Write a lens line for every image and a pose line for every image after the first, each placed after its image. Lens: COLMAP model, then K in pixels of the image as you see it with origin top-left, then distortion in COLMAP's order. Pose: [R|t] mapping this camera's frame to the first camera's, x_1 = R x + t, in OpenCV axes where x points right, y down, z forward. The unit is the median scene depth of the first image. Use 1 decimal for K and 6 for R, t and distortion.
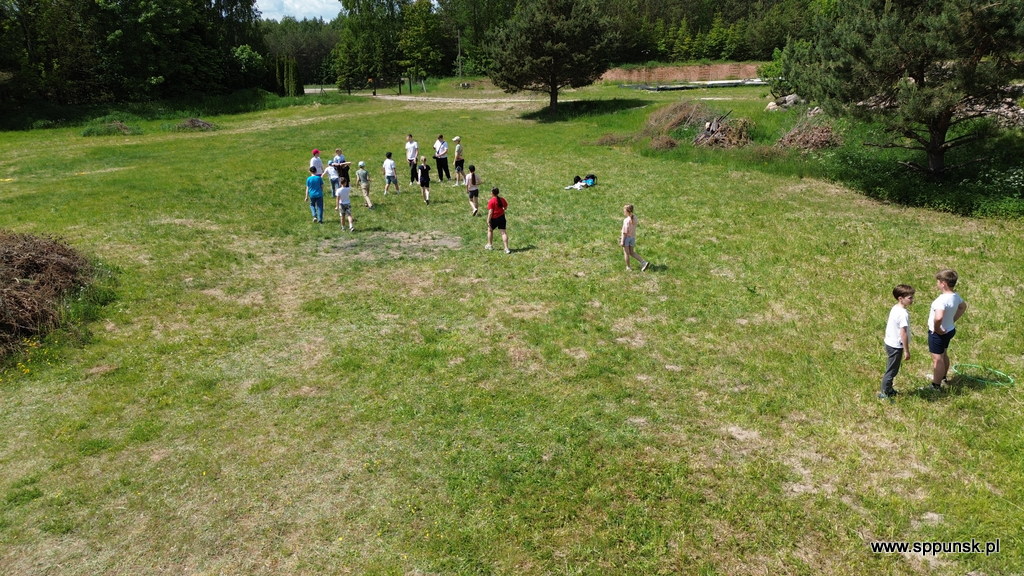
lens RADIAL K [[720.9, 0, 517.8], [0, 720.9, 286.3], [0, 0, 1]] dist [0.077244, -0.077947]
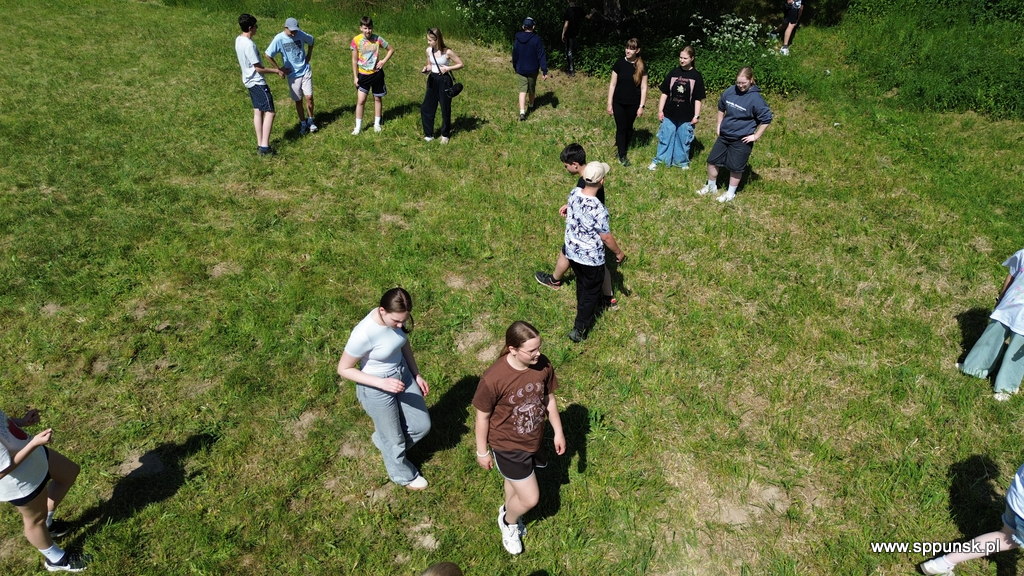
lens RADIAL K [[718.6, 0, 516.2], [0, 718.6, 288.4], [0, 0, 1]] dist [0.075132, -0.073885]
pose [[0.819990, -0.276940, 0.500920, 0.022064], [0.147219, 0.947758, 0.282987, -0.049960], [-0.553121, -0.158302, 0.817923, 0.171641]]
